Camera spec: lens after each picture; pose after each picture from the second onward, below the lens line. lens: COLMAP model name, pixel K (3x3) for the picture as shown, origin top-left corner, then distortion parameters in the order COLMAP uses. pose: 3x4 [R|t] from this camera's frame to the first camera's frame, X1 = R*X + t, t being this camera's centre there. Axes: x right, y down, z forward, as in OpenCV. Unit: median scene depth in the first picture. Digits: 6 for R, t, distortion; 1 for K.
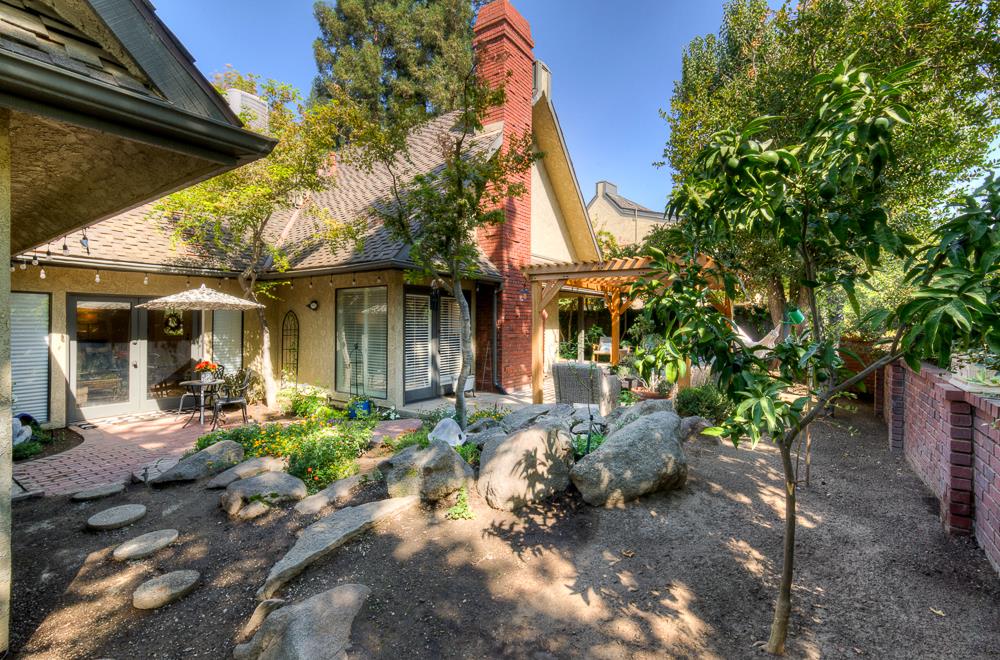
lens RADIAL K [[443.8, 0, 497.0], [0, 443.8, 323.9], [0, 0, 1]] dist [-0.000220, -0.001198]
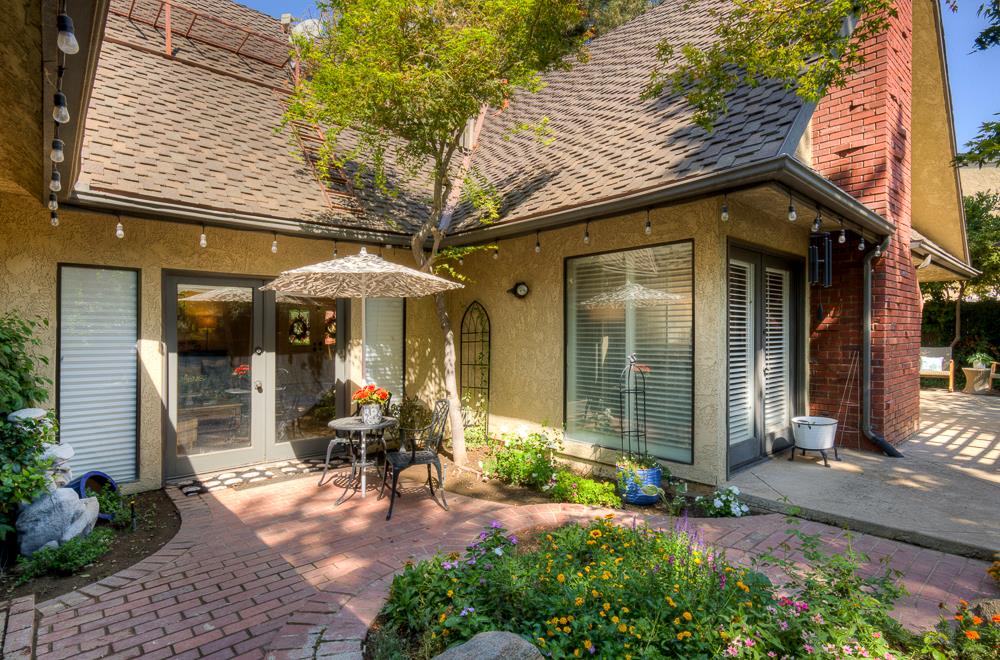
lens RADIAL K [[509.6, 0, 508.8], [0, 509.6, 336.6], [0, 0, 1]] dist [0.003260, 0.001145]
pose [[0.975449, -0.004207, -0.220187, -0.316687], [0.004230, 0.999991, -0.000367, 0.022882], [0.220187, -0.000574, 0.975458, 0.379334]]
